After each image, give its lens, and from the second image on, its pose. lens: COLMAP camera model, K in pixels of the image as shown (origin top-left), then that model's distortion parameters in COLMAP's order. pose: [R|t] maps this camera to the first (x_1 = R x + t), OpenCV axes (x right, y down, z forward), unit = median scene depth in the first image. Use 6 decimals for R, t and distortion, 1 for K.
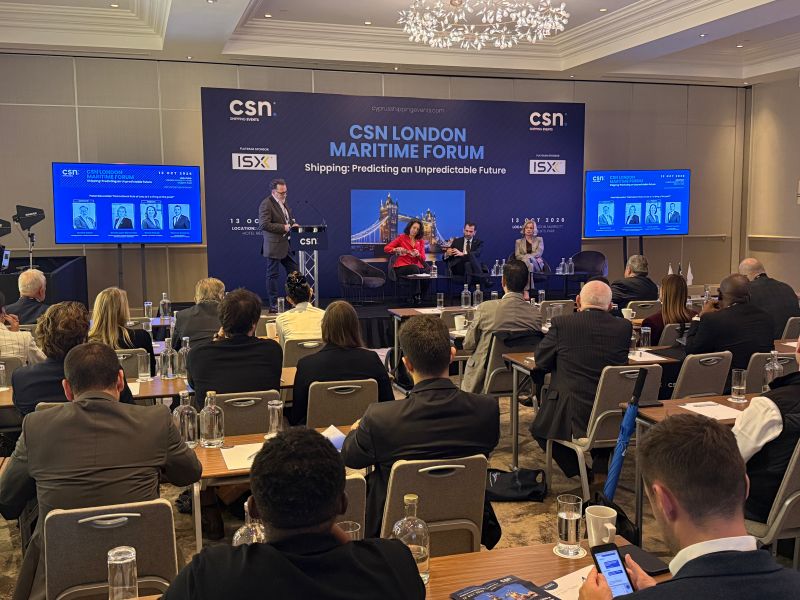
lens RADIAL K [[847.7, 0, 405.0], [0, 847.7, 302.7], [0, 0, 1]] dist [0.233471, -0.582899]
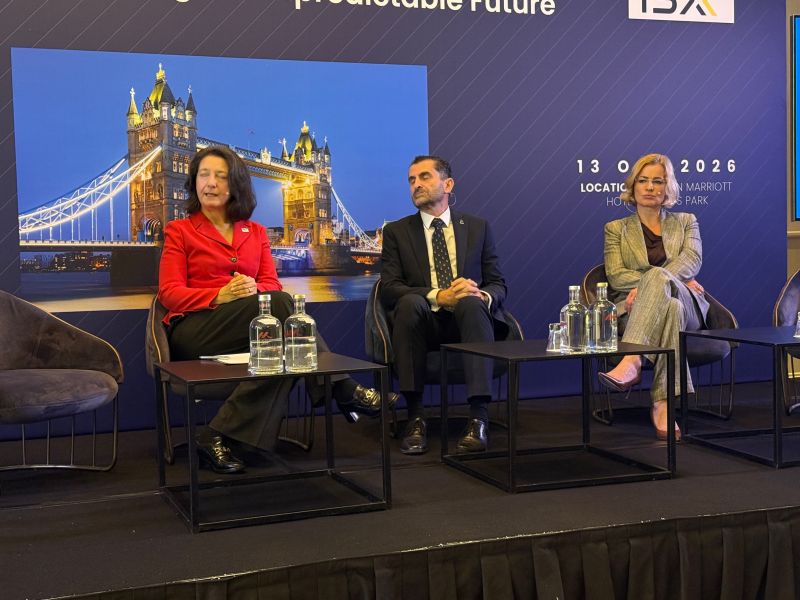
lens RADIAL K [[1163.0, 0, 404.5], [0, 1163.0, 303.6], [0, 0, 1]] dist [0.164847, -0.116075]
pose [[0.998073, -0.025134, 0.056731, 0.038448], [0.028374, 0.997969, -0.057039, -0.025238], [-0.055182, 0.058539, 0.996759, 0.611647]]
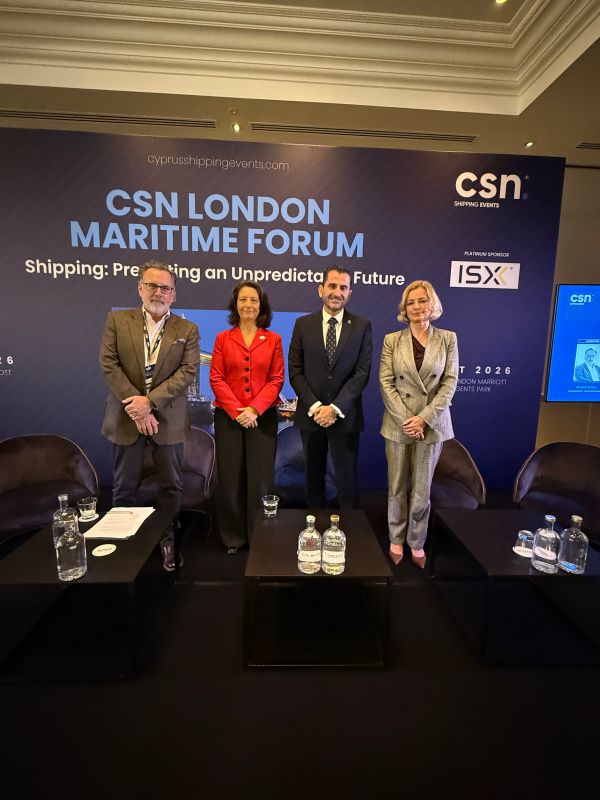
lens RADIAL K [[354.8, 0, 299.7], [0, 354.8, 399.8], [0, 0, 1]] dist [0.001721, -0.000093]
pose [[0.966894, 0.055623, -0.249044, 0.119164], [-0.049245, 0.998281, 0.031772, -0.084062], [0.250383, -0.018456, 0.967971, 0.792387]]
